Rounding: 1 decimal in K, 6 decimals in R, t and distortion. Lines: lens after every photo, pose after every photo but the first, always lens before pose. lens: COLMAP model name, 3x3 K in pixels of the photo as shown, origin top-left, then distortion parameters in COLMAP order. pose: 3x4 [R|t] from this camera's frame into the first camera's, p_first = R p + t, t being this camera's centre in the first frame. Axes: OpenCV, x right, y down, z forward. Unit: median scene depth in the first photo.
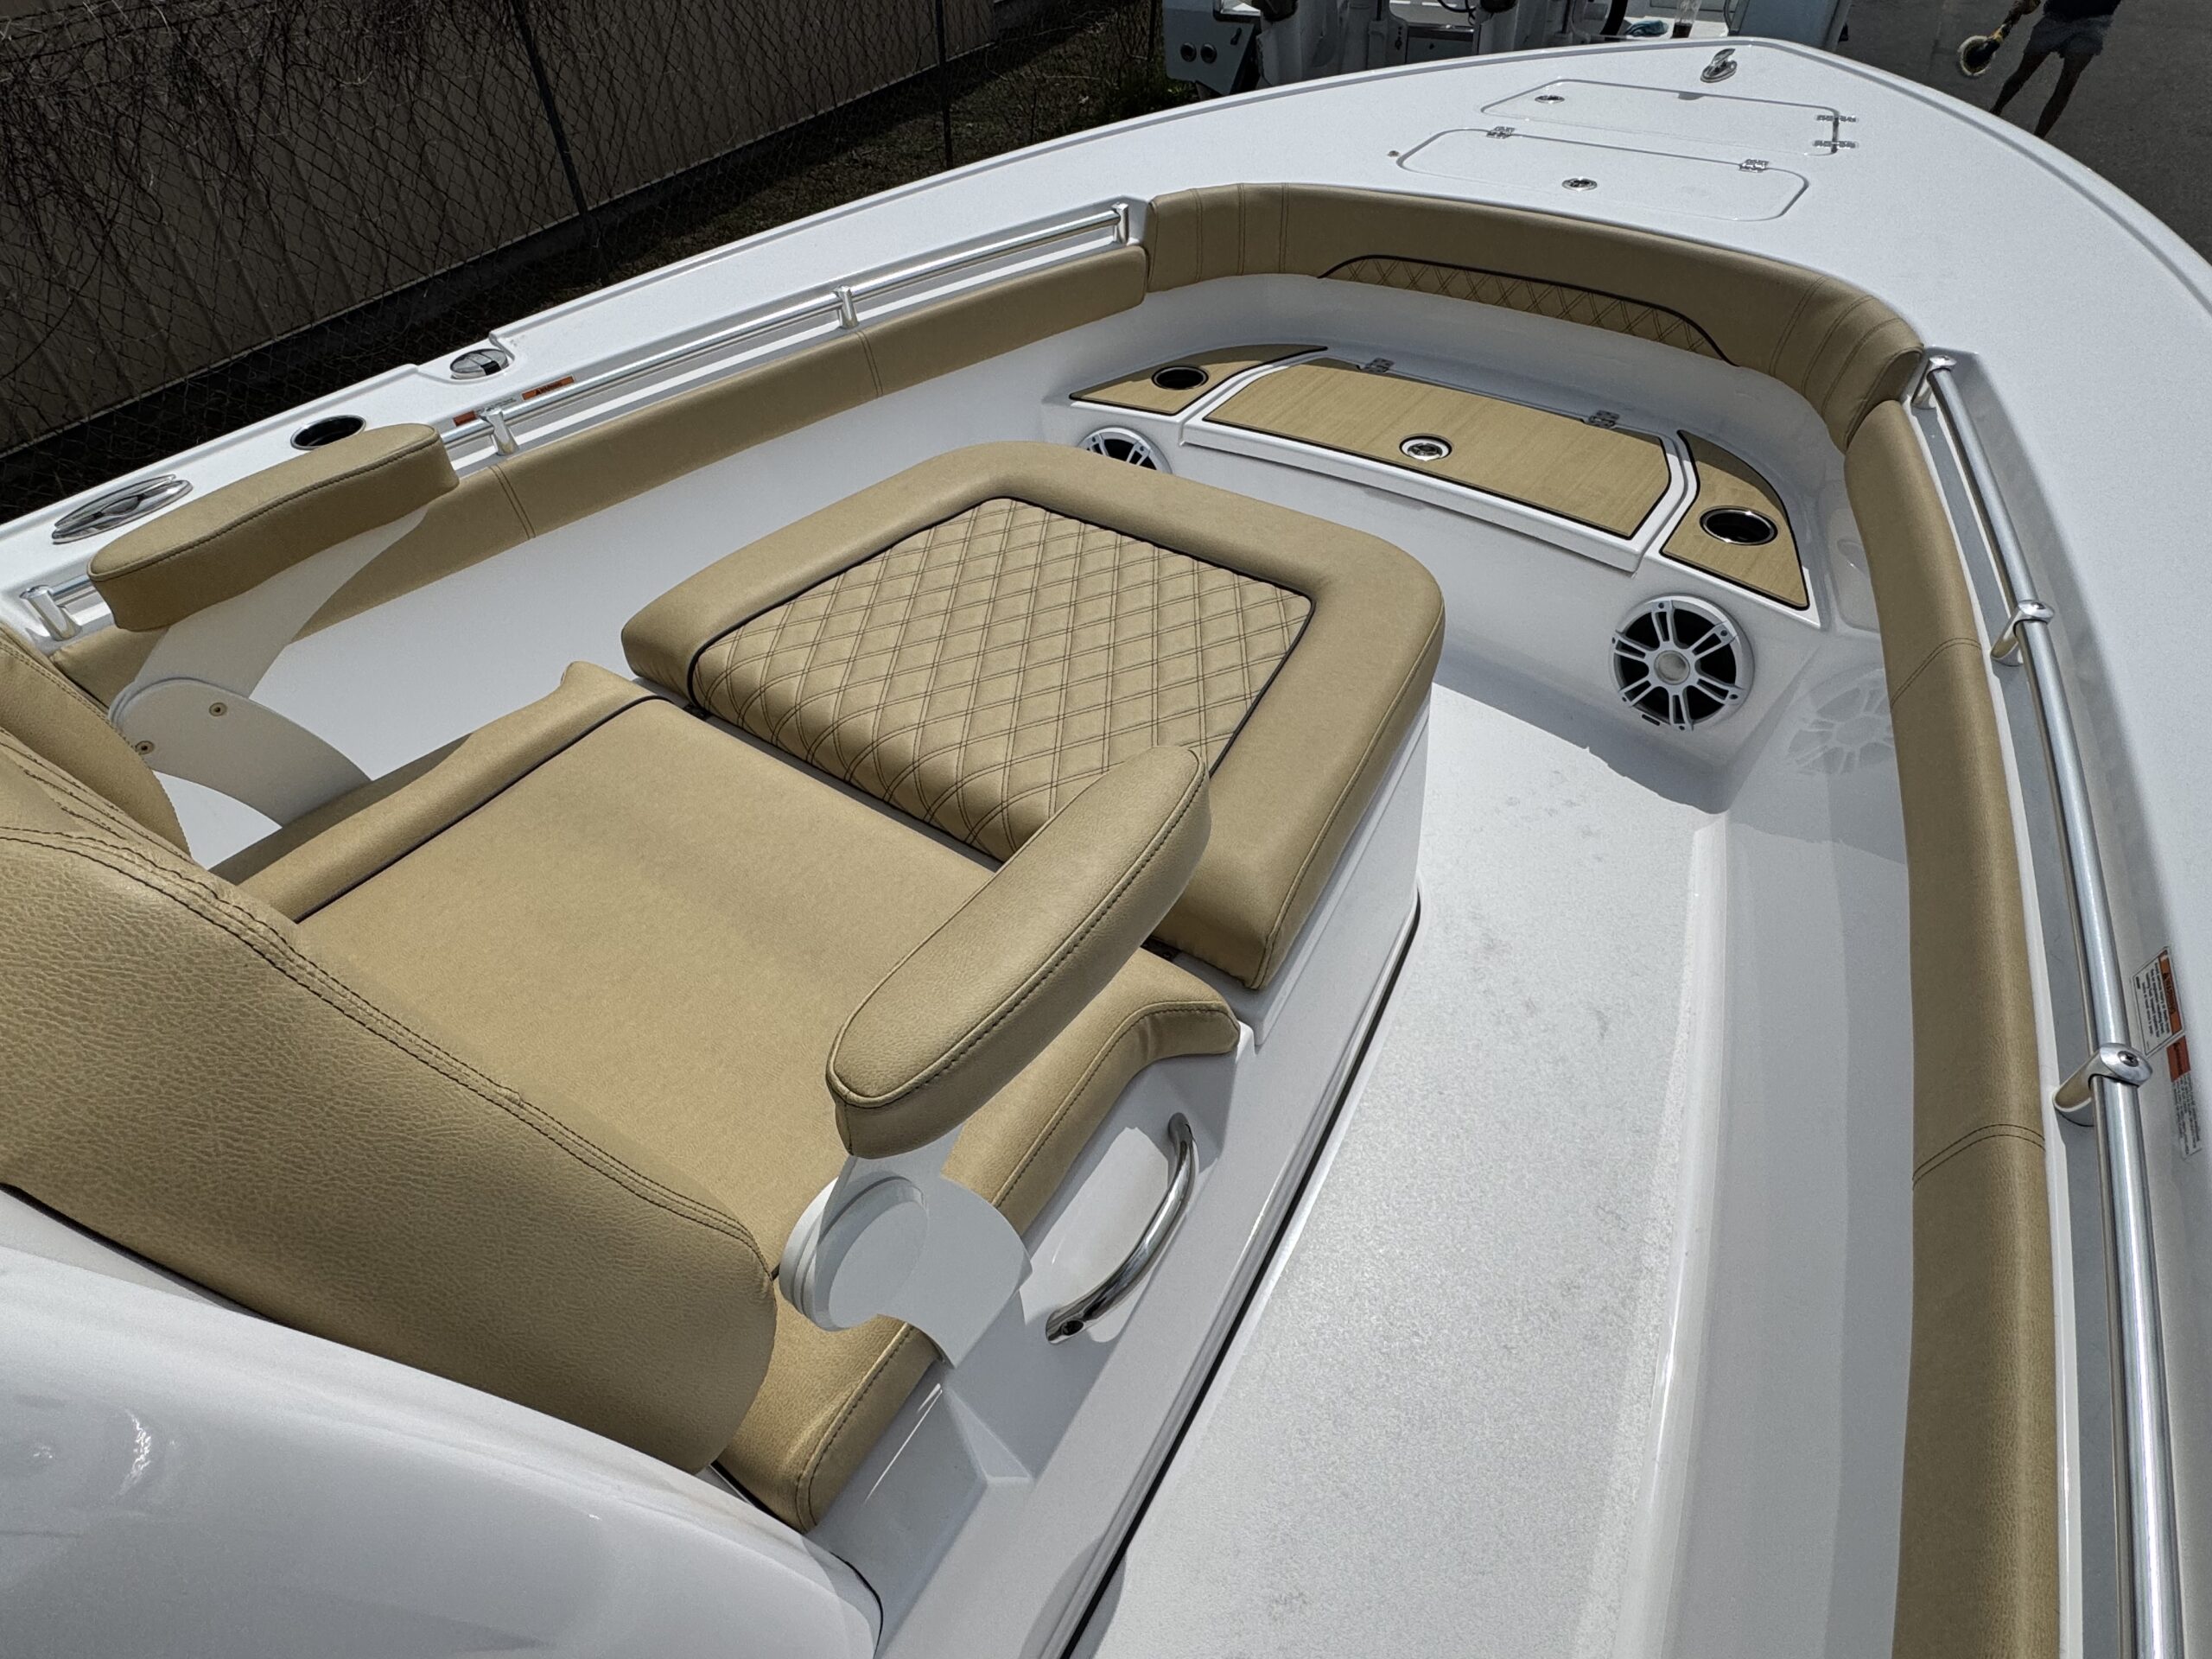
lens RADIAL K [[1191.4, 0, 1106.0], [0, 1191.4, 829.5], [0, 0, 1]] dist [-0.004374, 0.000736]
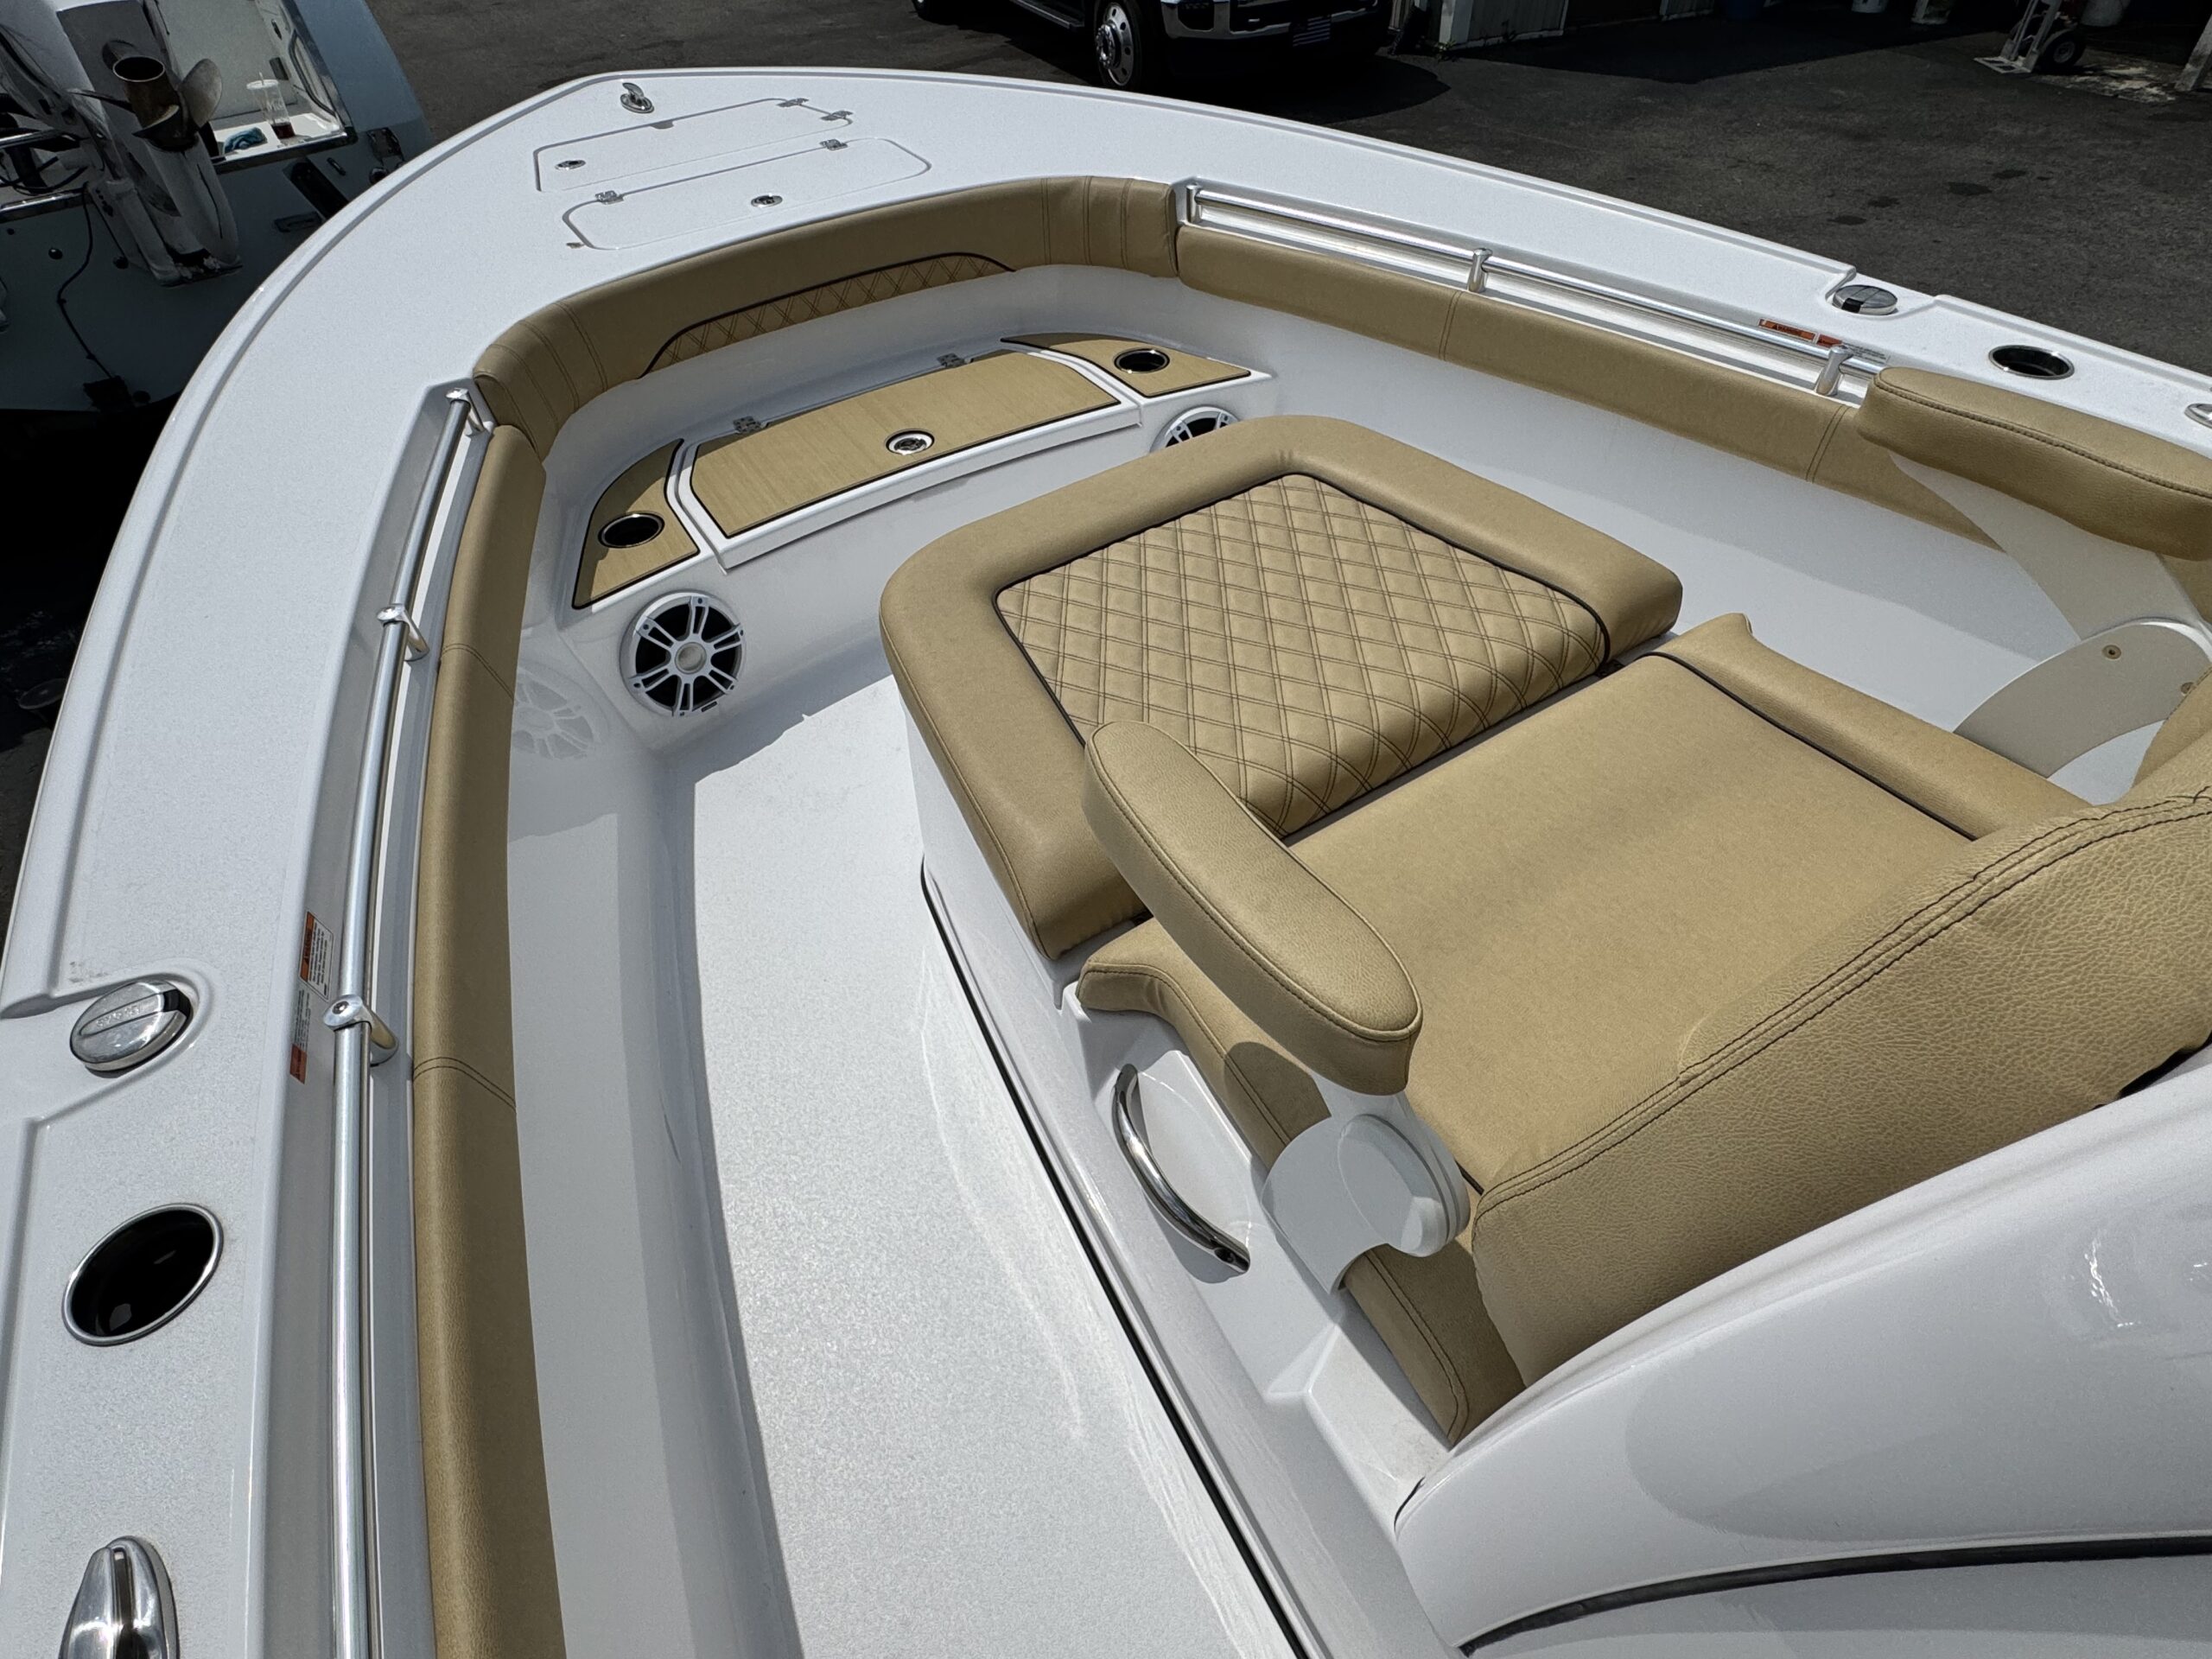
lens RADIAL K [[1157.3, 0, 1106.0], [0, 1157.3, 829.5], [0, 0, 1]] dist [0.004703, 0.000646]
pose [[0.365873, -0.651683, 0.664414, -0.590259], [0.676788, 0.676350, 0.290703, -0.275096], [-0.638823, 0.343307, 0.688509, 0.302598]]
